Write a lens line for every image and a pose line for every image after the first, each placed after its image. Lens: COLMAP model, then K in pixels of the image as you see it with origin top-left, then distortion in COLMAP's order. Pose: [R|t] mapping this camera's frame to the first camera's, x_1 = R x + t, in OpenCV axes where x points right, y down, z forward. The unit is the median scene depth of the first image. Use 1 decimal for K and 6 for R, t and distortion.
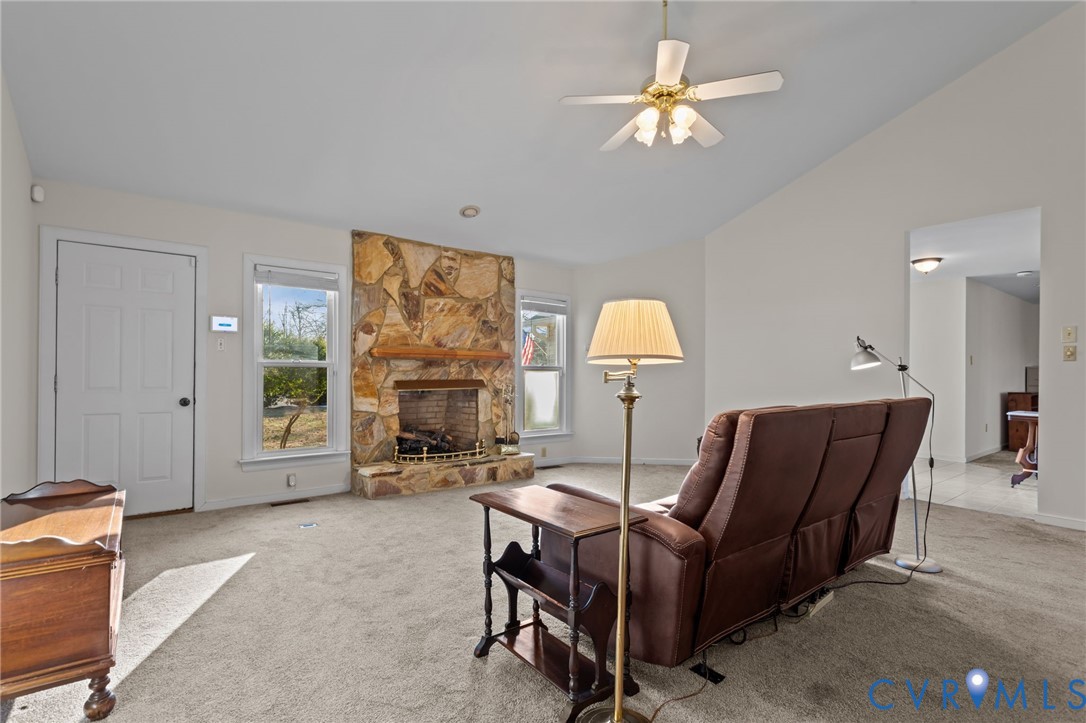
lens RADIAL K [[516.5, 0, 538.7], [0, 516.5, 371.8], [0, 0, 1]] dist [0.000262, -0.000044]
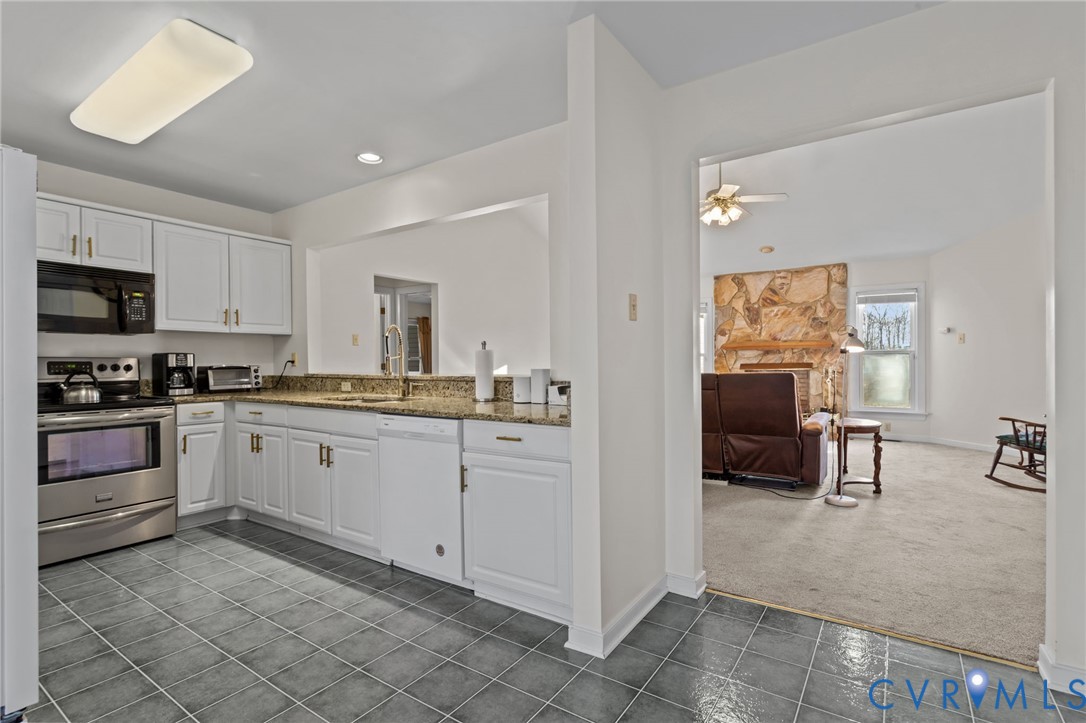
lens RADIAL K [[513.4, 0, 548.5], [0, 513.4, 363.9], [0, 0, 1]] dist [0.005939, -0.000927]
pose [[0.321021, -0.004966, -0.947059, 0.976881], [0.015640, 0.999878, 0.000058, 0.007637], [0.946943, -0.014830, 0.321059, -0.065504]]
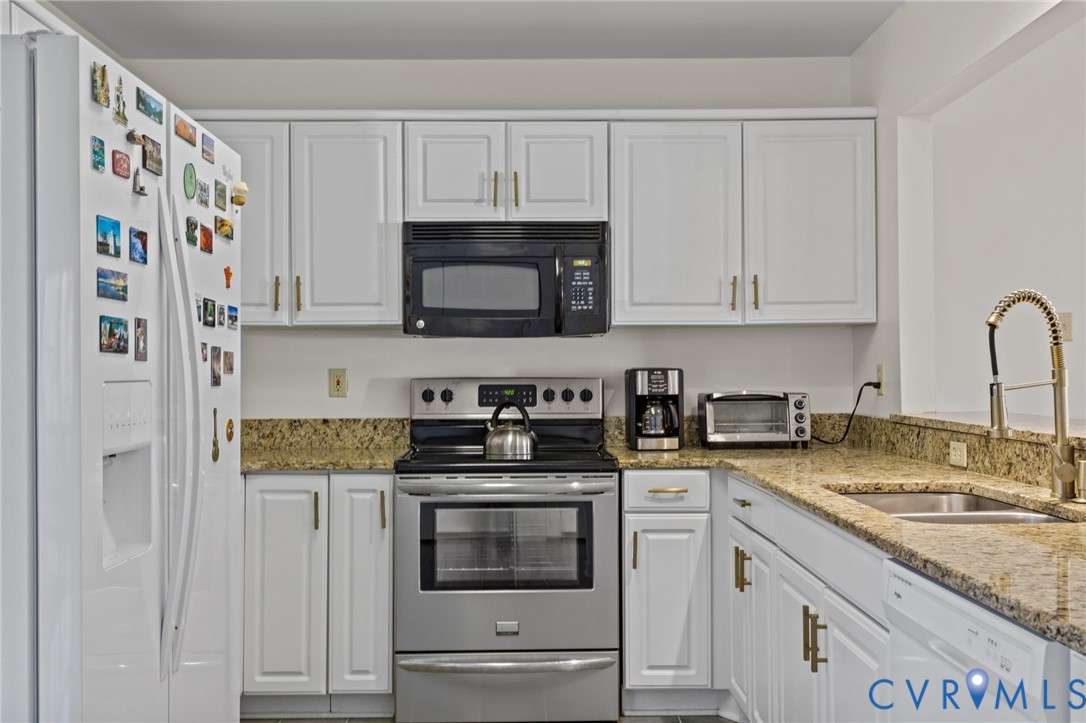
lens RADIAL K [[1044.7, 0, 543.7], [0, 1044.7, 372.8], [0, 0, 1]] dist [0.010822, 0.000000]
pose [[-0.597046, -0.001123, -0.802207, 0.794403], [0.008266, 0.999937, -0.007553, -0.006558], [0.802165, -0.011141, -0.596999, 0.056858]]
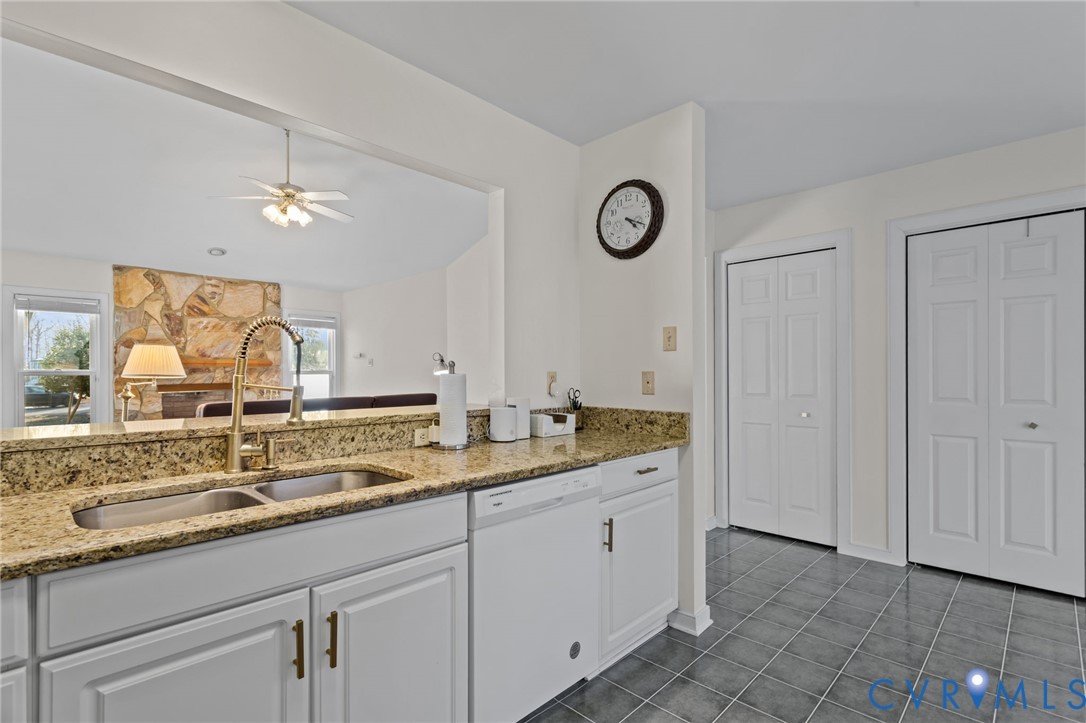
lens RADIAL K [[513.4, 0, 539.4], [0, 513.4, 370.7], [0, 0, 1]] dist [0.005939, -0.000927]
pose [[0.989397, -0.010143, 0.144884, 0.431225], [0.009727, 0.999946, 0.003578, -0.011591], [-0.144913, -0.002131, 0.989442, -0.345446]]
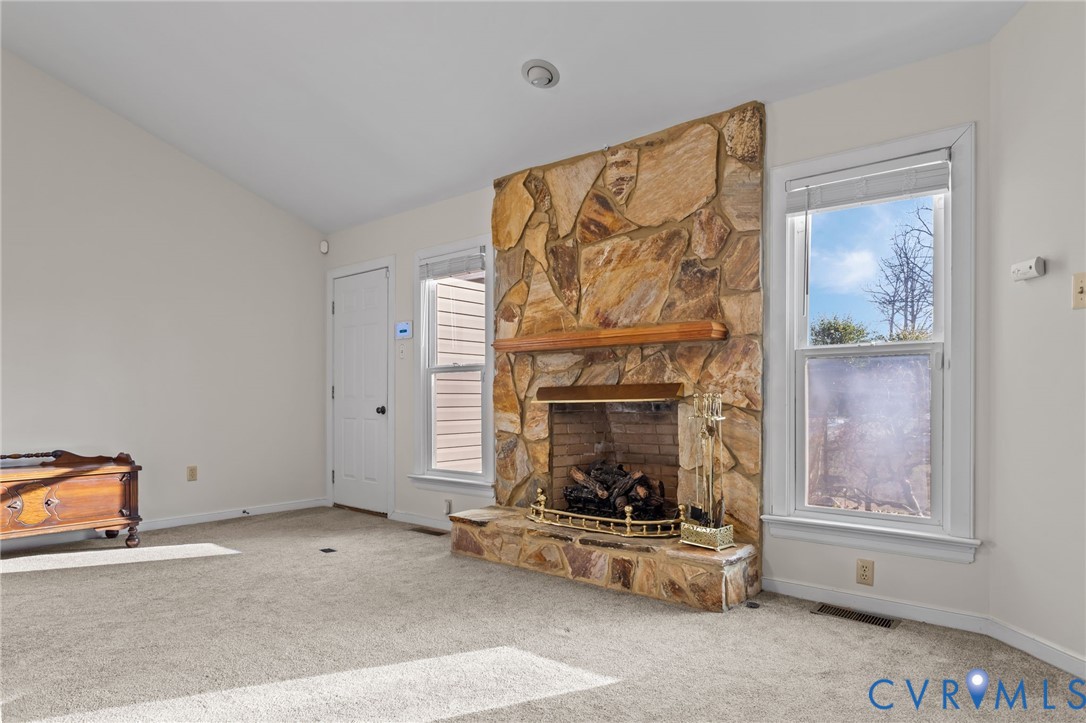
lens RADIAL K [[649.7, 0, 536.8], [0, 649.7, 400.9], [0, 0, 1]] dist [-0.013302, 0.003251]
pose [[0.213988, -0.001770, -0.976835, 0.492547], [0.010468, 0.999945, 0.000481, 0.032118], [0.976780, -0.010328, 0.213995, 0.778813]]
